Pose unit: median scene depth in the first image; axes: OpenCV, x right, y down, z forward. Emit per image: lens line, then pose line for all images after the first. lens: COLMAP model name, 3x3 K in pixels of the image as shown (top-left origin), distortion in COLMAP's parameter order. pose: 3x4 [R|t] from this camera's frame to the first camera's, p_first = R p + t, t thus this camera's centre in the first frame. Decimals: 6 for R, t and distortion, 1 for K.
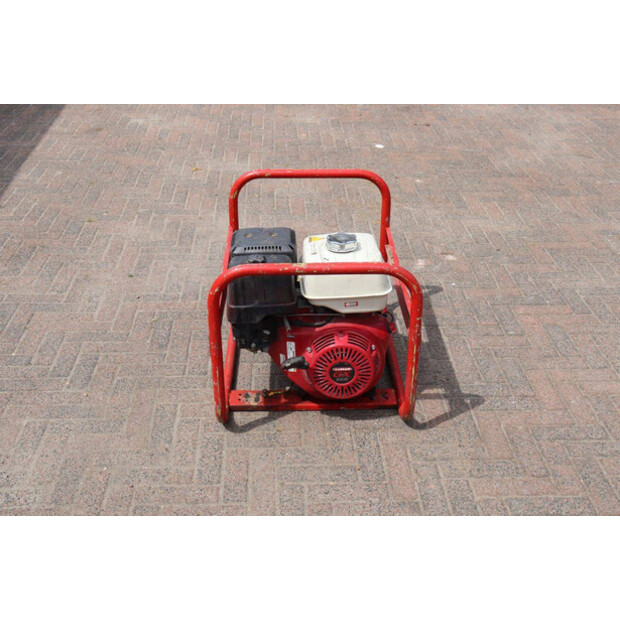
lens RADIAL K [[768.8, 0, 312.6], [0, 768.8, 307.4], [0, 0, 1]] dist [0.019557, 0.000000]
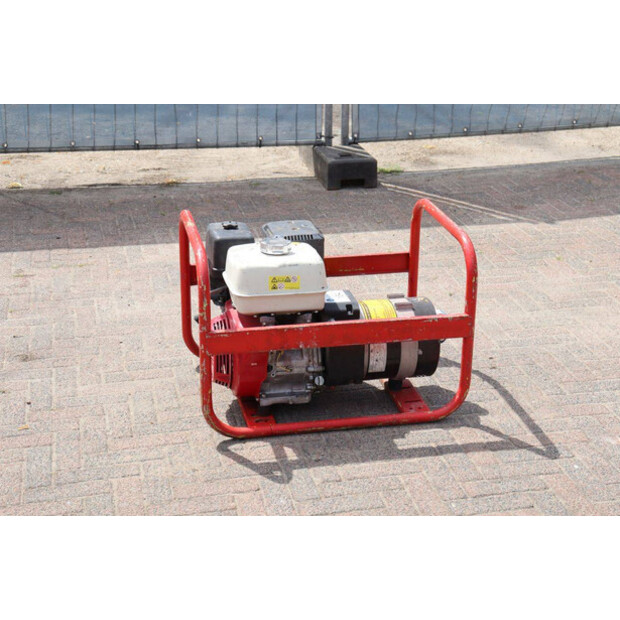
lens RADIAL K [[1063.0, 0, 312.4], [0, 1063.0, 307.7], [0, 0, 1]] dist [0.200553, 0.000000]
pose [[0.183803, 0.358991, -0.915064, 1.340840], [-0.477591, 0.846272, 0.236072, -0.365510], [0.859141, 0.393636, 0.326998, 0.615286]]
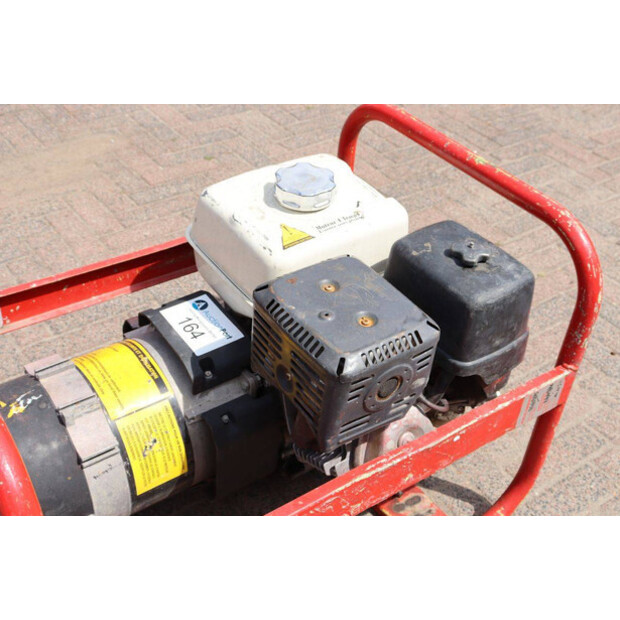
lens RADIAL K [[813.5, 0, 314.8], [0, 813.5, 312.7], [0, 0, 1]] dist [0.012904, 0.000000]
pose [[-0.555687, -0.543993, 0.628716, -0.340653], [0.331723, 0.548345, 0.767644, -0.440123], [-0.762346, 0.635130, -0.124253, 1.106298]]
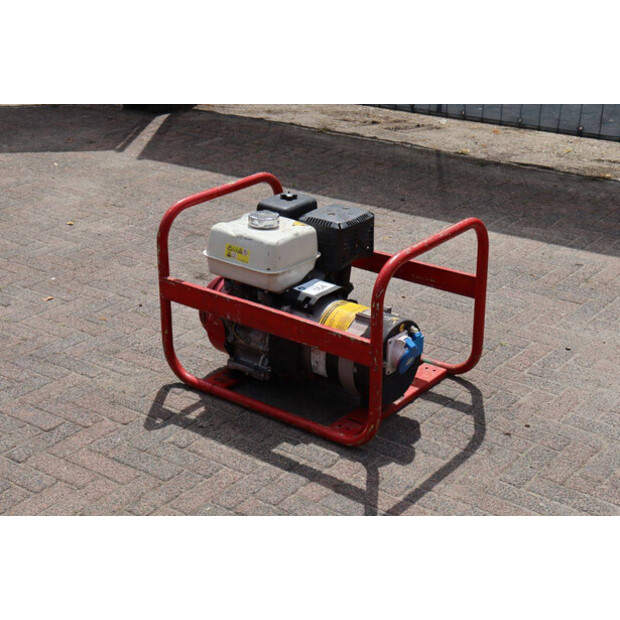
lens RADIAL K [[1063.0, 0, 310.1], [0, 1063.0, 312.7], [0, 0, 1]] dist [0.200553, 0.000000]
pose [[-0.631896, 0.303561, -0.713133, 1.031122], [-0.369828, 0.690510, 0.621630, -0.888774], [0.681128, 0.656542, -0.324065, 1.568114]]
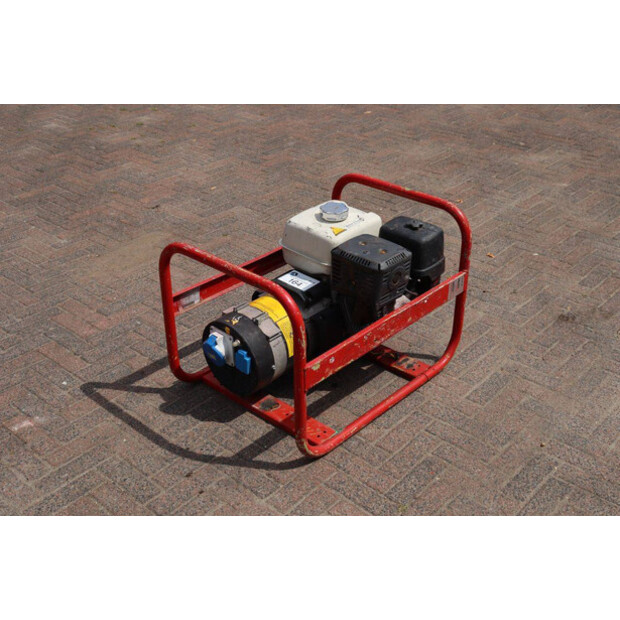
lens RADIAL K [[768.8, 0, 311.1], [0, 768.8, 310.8], [0, 0, 1]] dist [0.019557, 0.000000]
pose [[-0.718660, -0.345853, 0.603253, -0.647983], [0.331511, 0.592192, 0.734444, -0.814888], [-0.611252, 0.727801, -0.310931, 1.457585]]
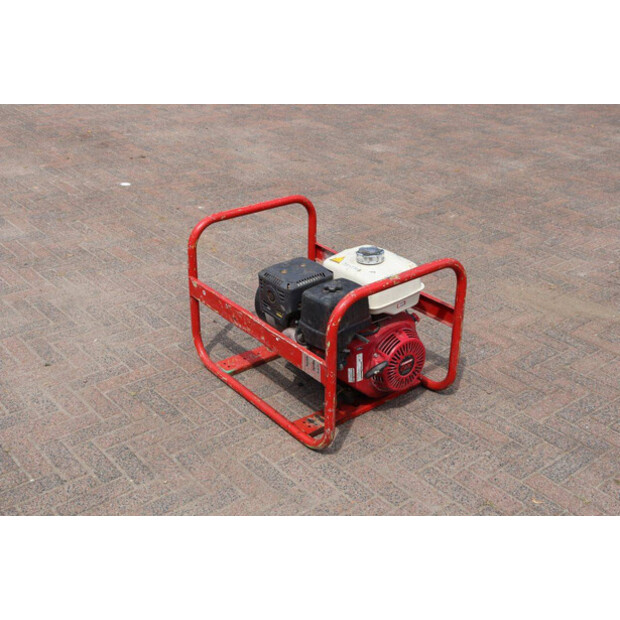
lens RADIAL K [[768.8, 0, 312.2], [0, 768.8, 312.8], [0, 0, 1]] dist [0.019557, 0.000000]
pose [[0.794604, -0.270347, 0.543614, -0.656990], [0.281158, 0.957445, 0.065181, -0.100665], [-0.538102, 0.101049, 0.836800, 0.116600]]
